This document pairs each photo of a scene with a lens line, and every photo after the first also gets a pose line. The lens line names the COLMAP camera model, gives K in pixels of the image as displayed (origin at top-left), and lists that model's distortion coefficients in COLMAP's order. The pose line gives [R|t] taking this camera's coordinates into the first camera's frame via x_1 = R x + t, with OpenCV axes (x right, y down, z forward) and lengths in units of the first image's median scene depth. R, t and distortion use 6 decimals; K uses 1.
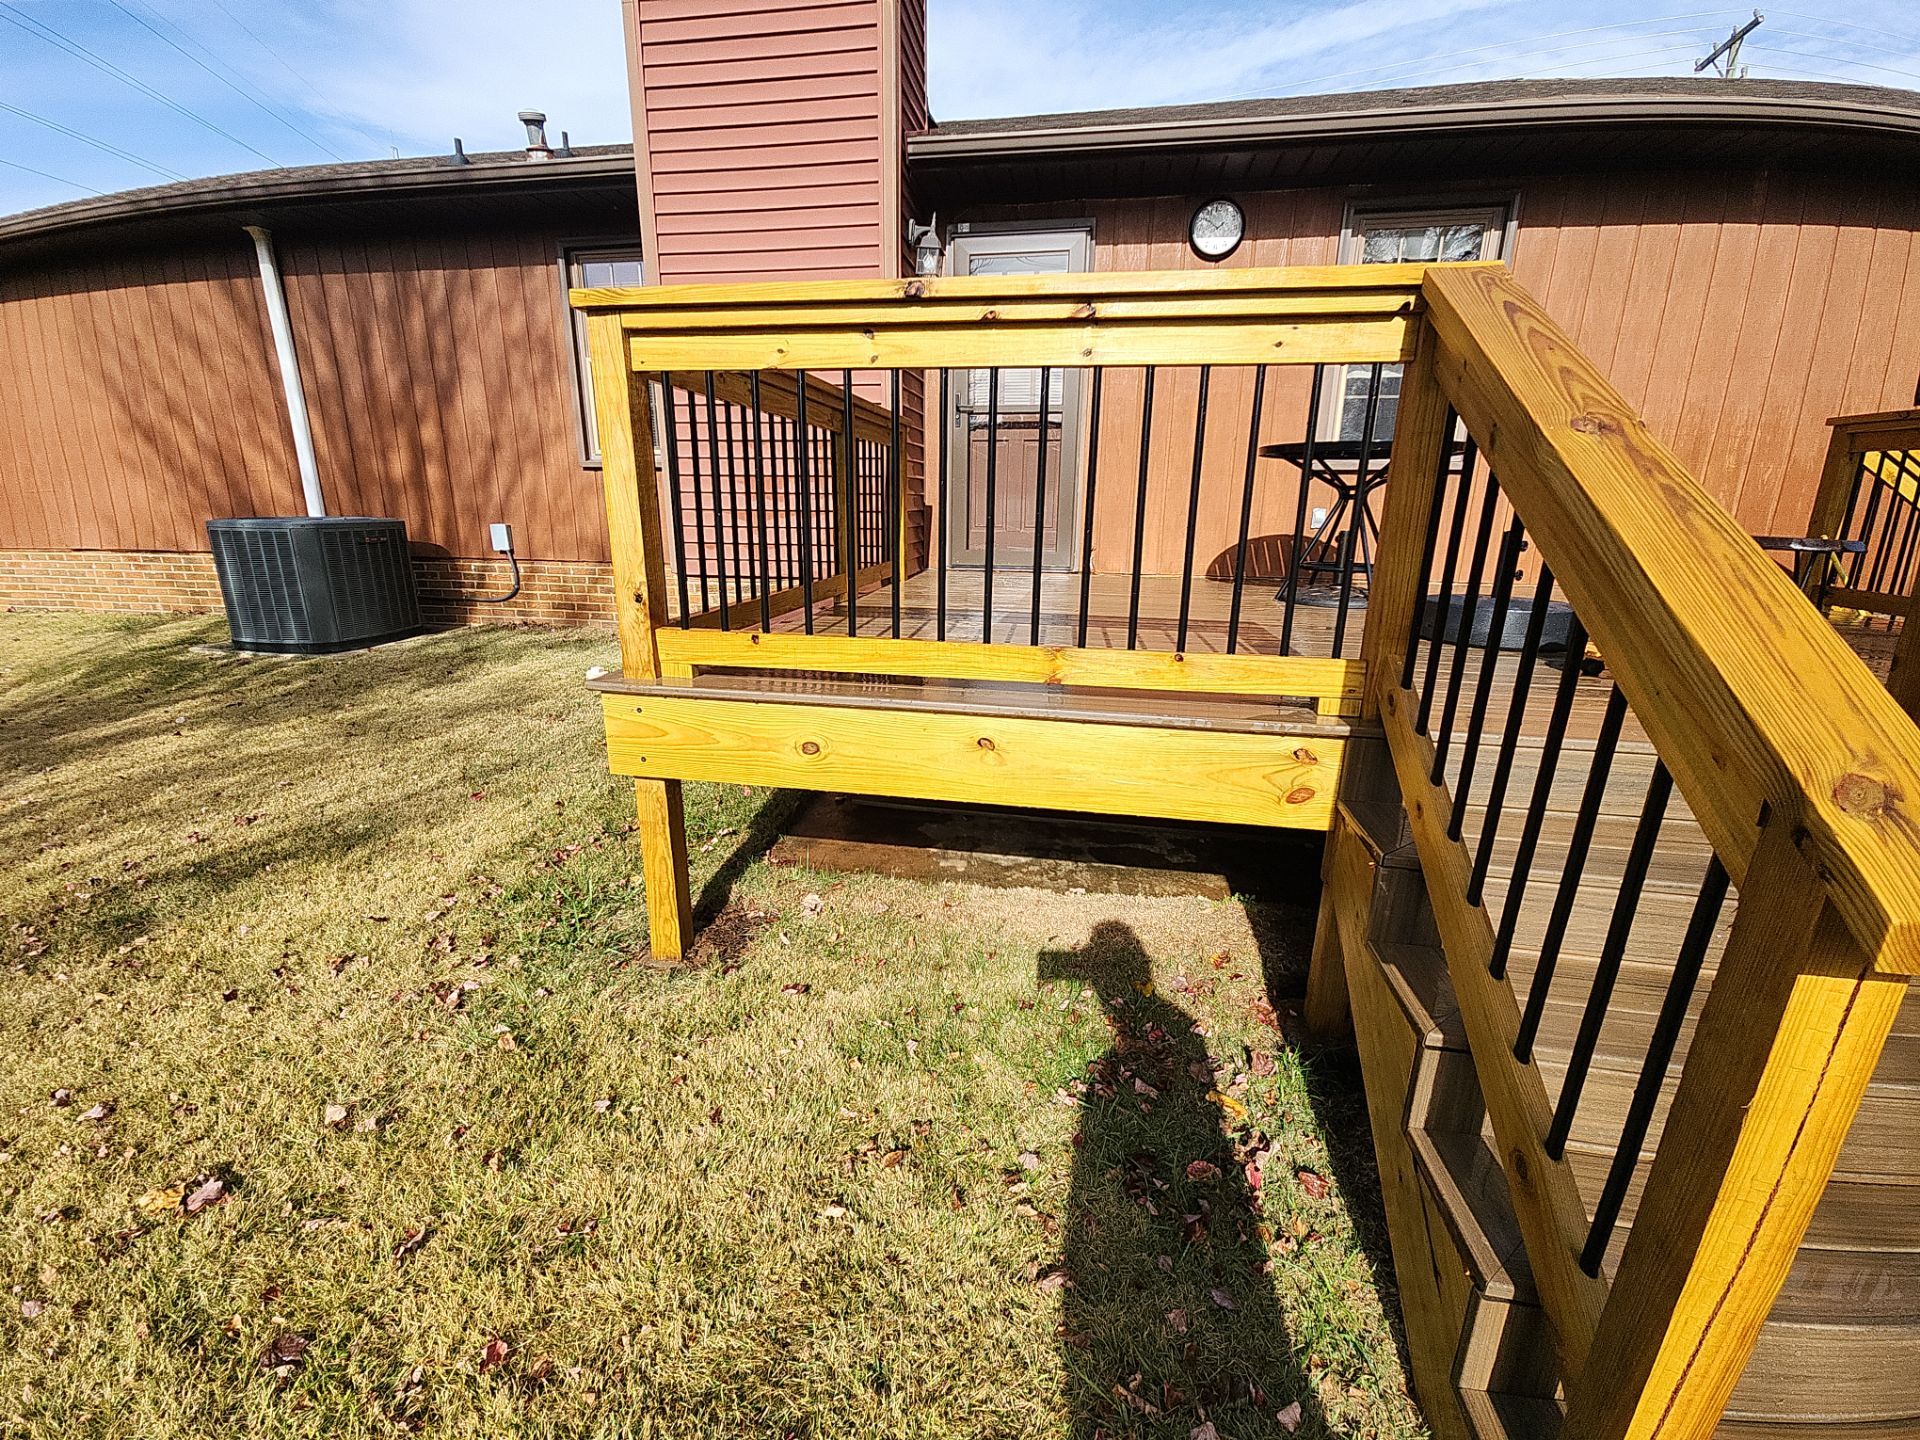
lens RADIAL K [[784.5, 0, 951.9], [0, 784.5, 705.5], [0, 0, 1]] dist [0.019674, -0.016795]
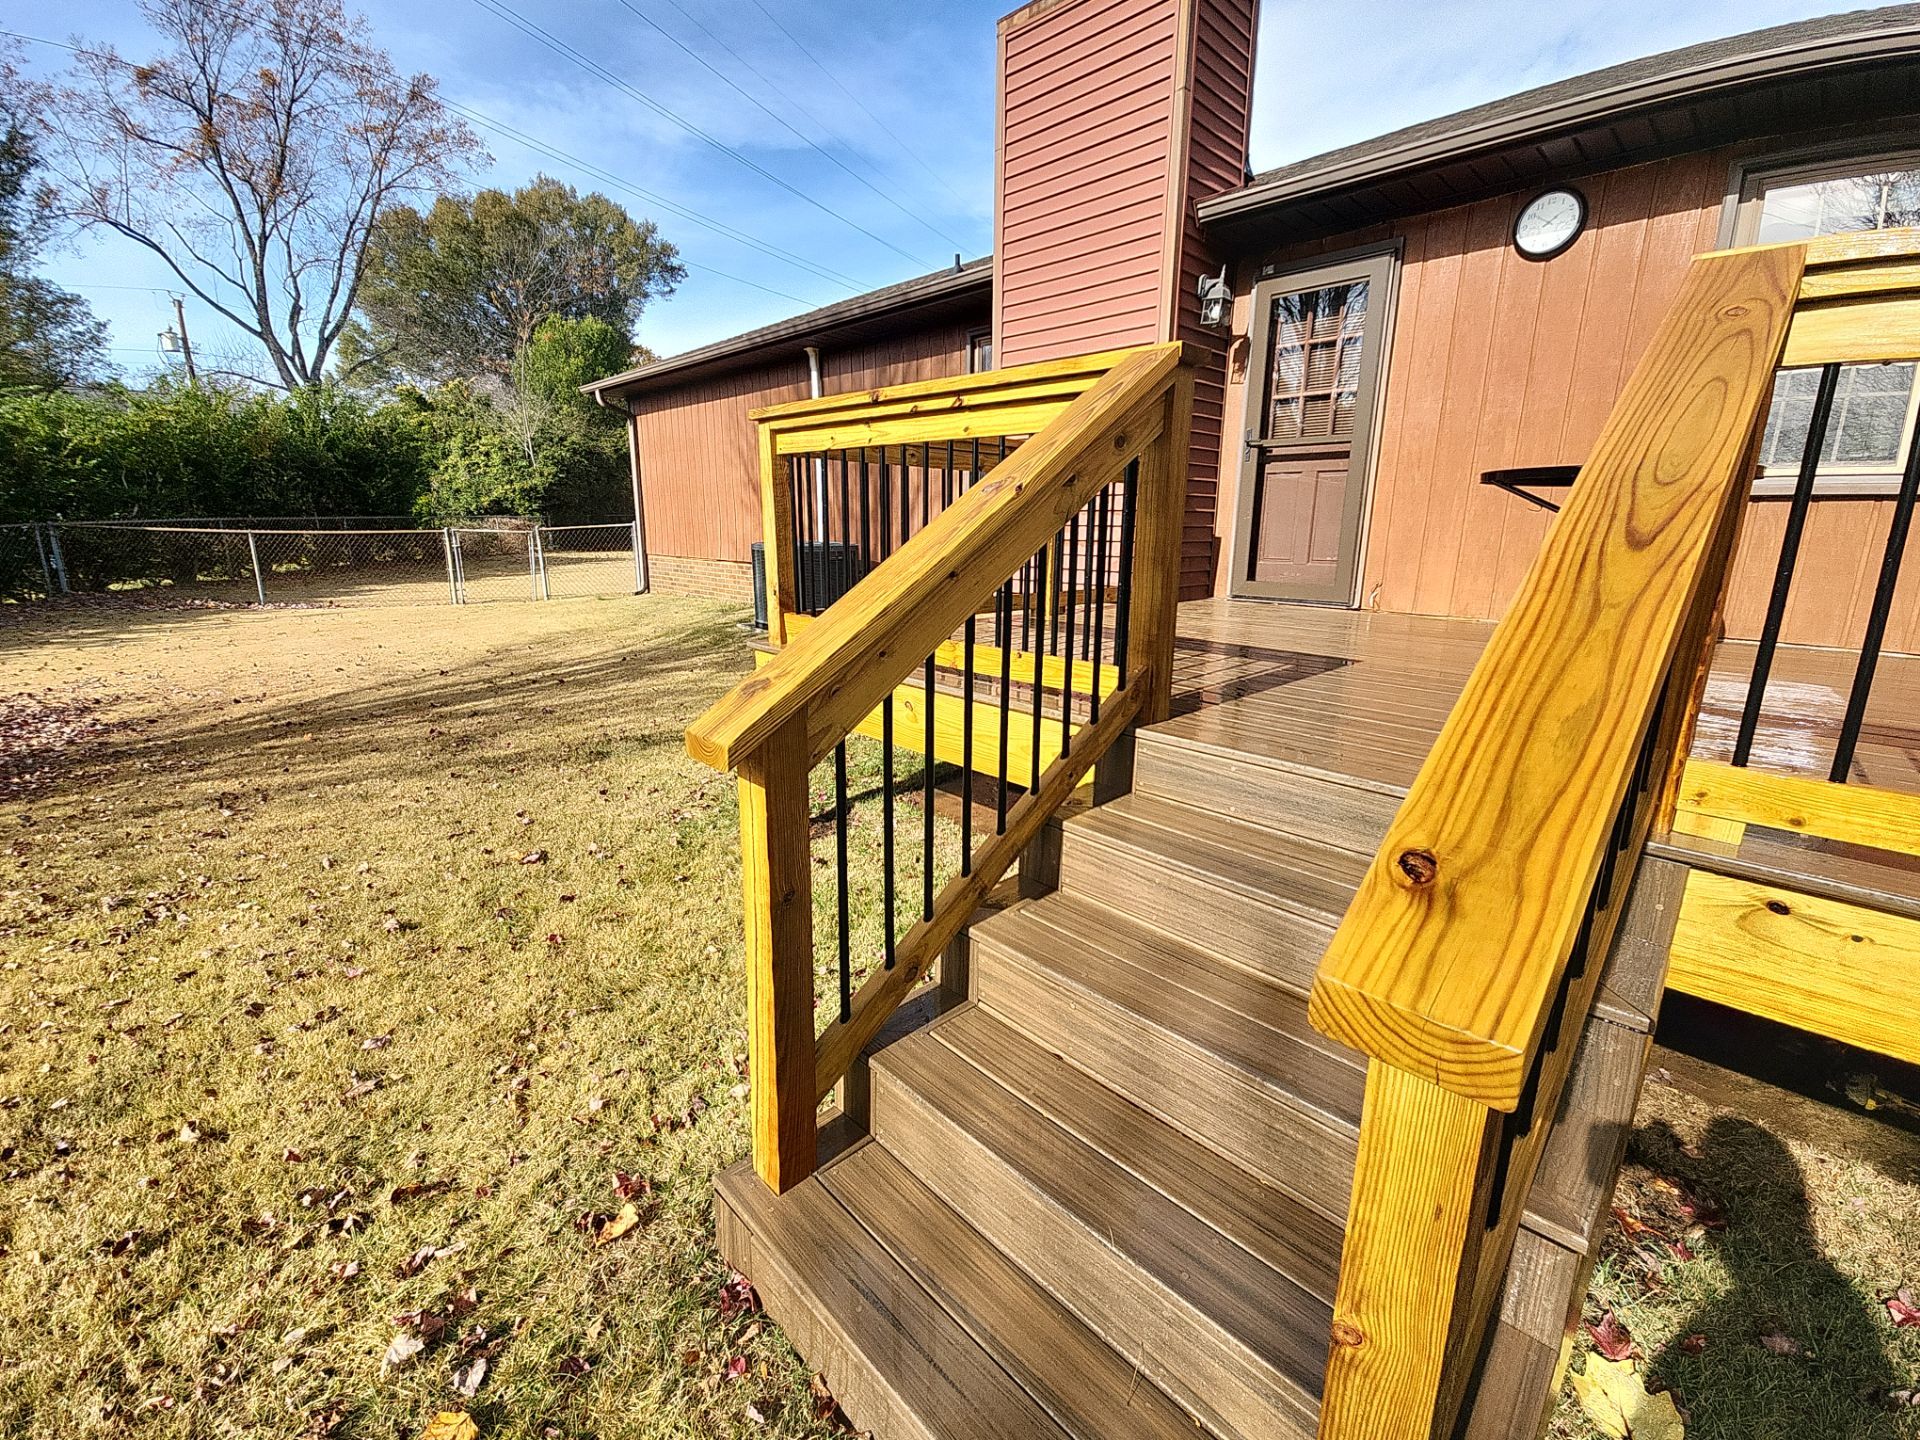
lens RADIAL K [[801.3, 0, 987.7], [0, 801.3, 720.5], [0, 0, 1]] dist [0.019563, -0.014772]
pose [[0.822631, 0.132619, -0.552892, 0.463435], [-0.144750, 0.989226, 0.021911, 0.011809], [0.549841, 0.062006, 0.832965, -0.059414]]
